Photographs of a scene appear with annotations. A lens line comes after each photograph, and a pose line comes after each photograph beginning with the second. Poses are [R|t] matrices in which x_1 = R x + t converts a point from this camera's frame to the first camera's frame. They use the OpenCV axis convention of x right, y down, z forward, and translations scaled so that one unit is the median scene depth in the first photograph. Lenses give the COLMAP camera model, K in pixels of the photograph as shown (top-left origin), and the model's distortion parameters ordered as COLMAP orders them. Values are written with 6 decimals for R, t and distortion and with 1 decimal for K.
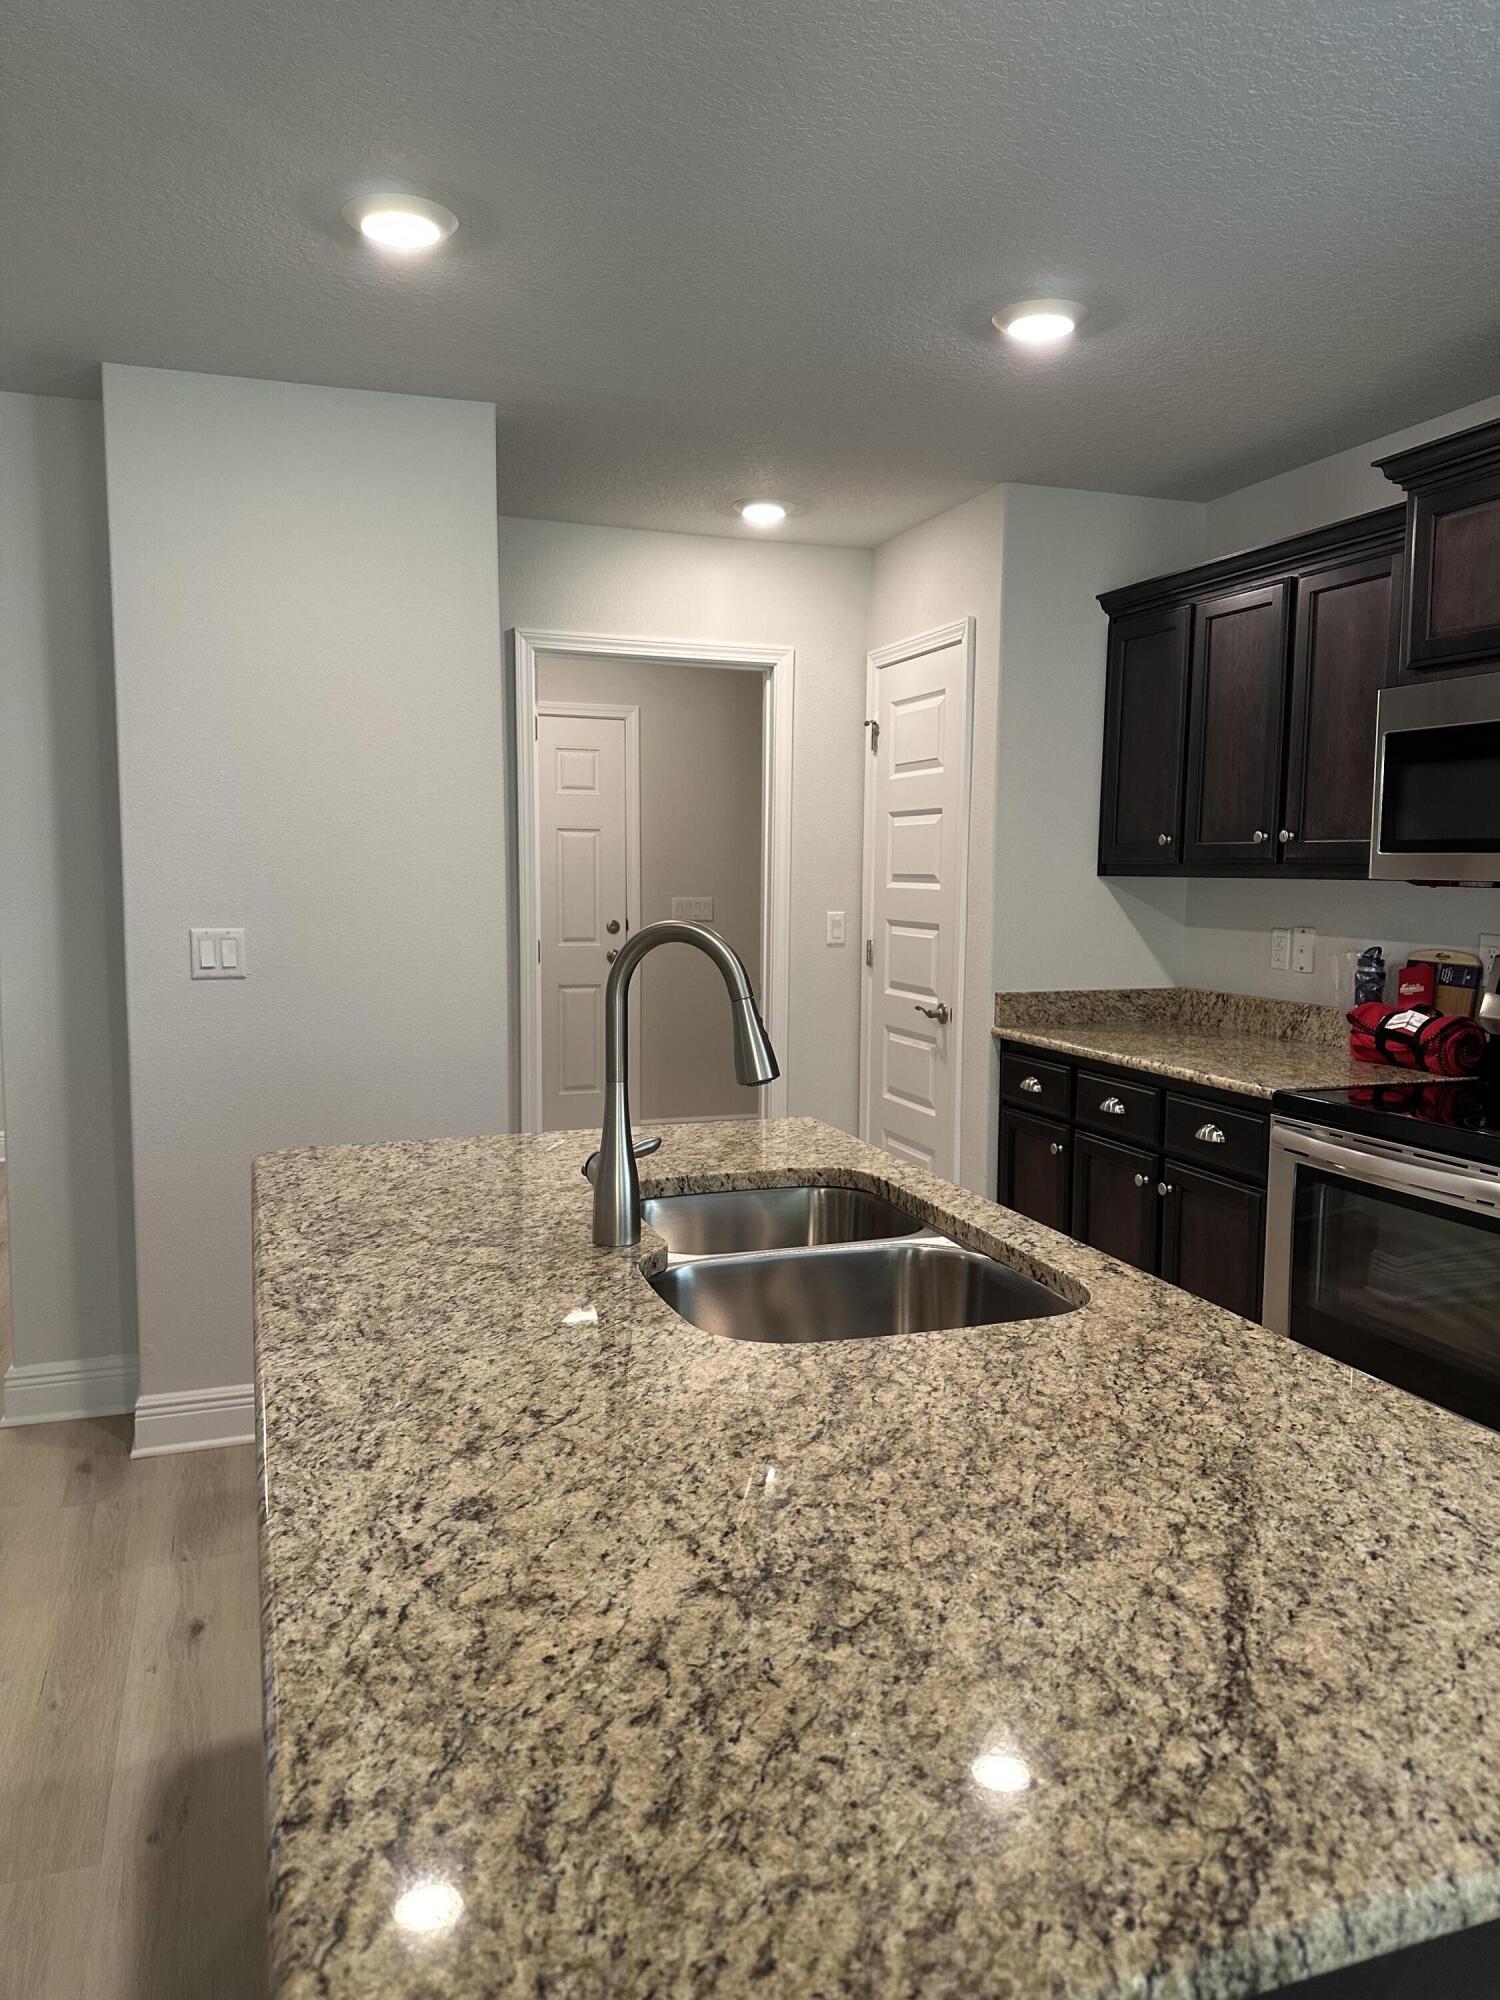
lens RADIAL K [[1407.5, 0, 747.5], [0, 1407.5, 999.4], [0, 0, 1]] dist [-0.005322, 0.000282]
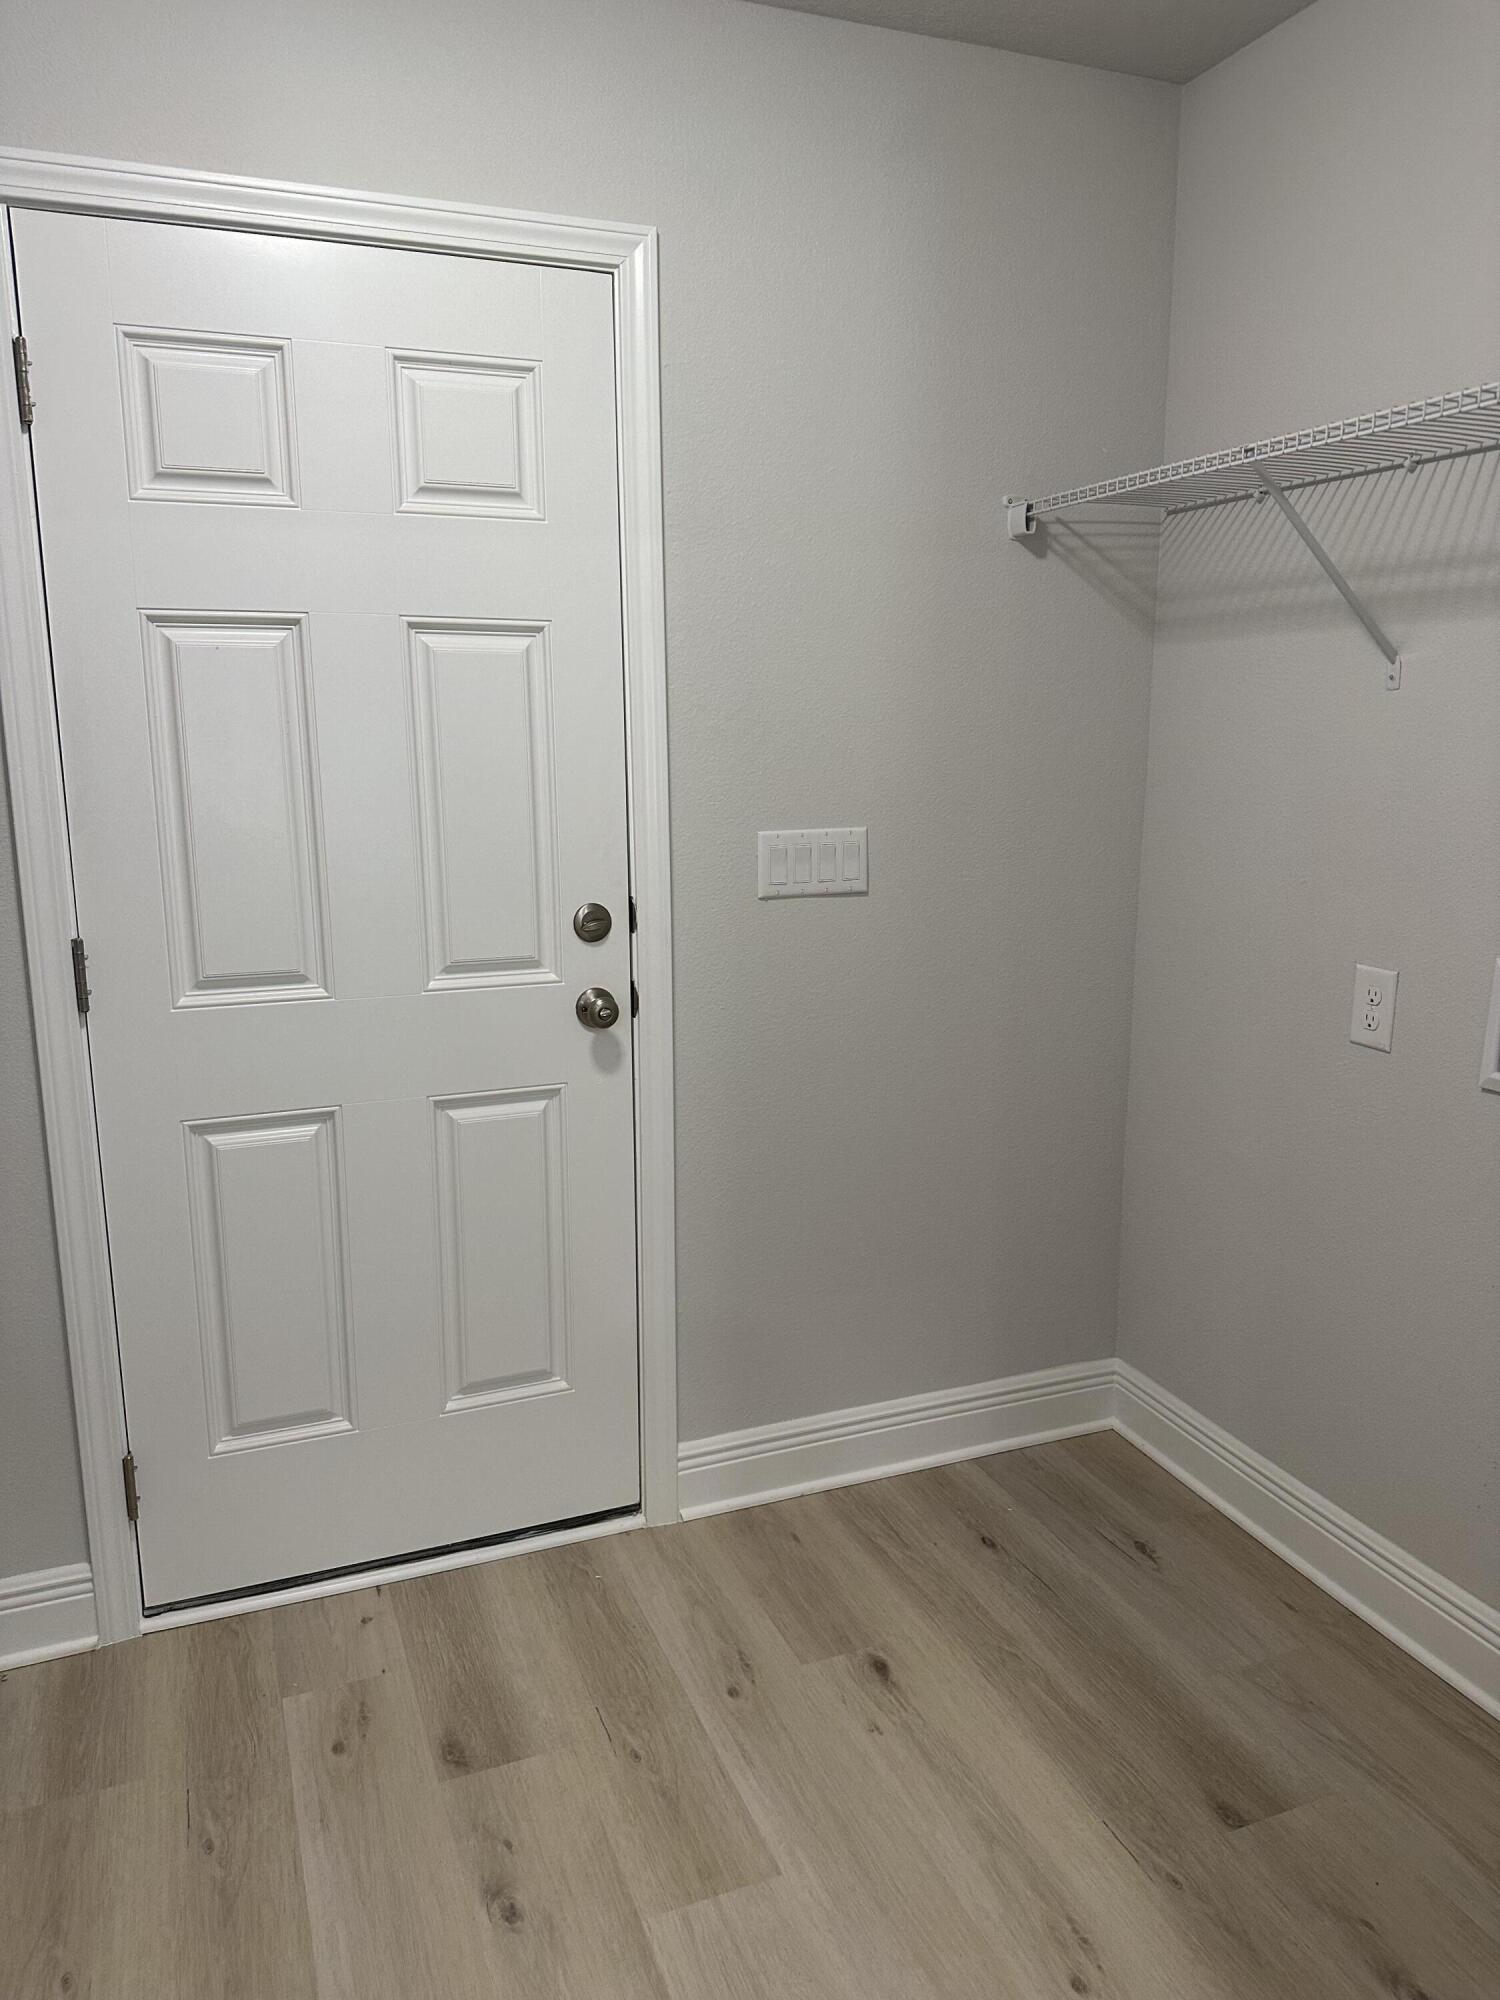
lens RADIAL K [[1407.5, 0, 755.7], [0, 1407.5, 1009.6], [0, 0, 1]] dist [-0.005322, 0.000282]
pose [[0.999736, -0.013133, 0.018869, -0.062993], [0.011220, 0.995109, 0.098148, -0.064154], [-0.020066, -0.097910, 0.994993, 0.663699]]
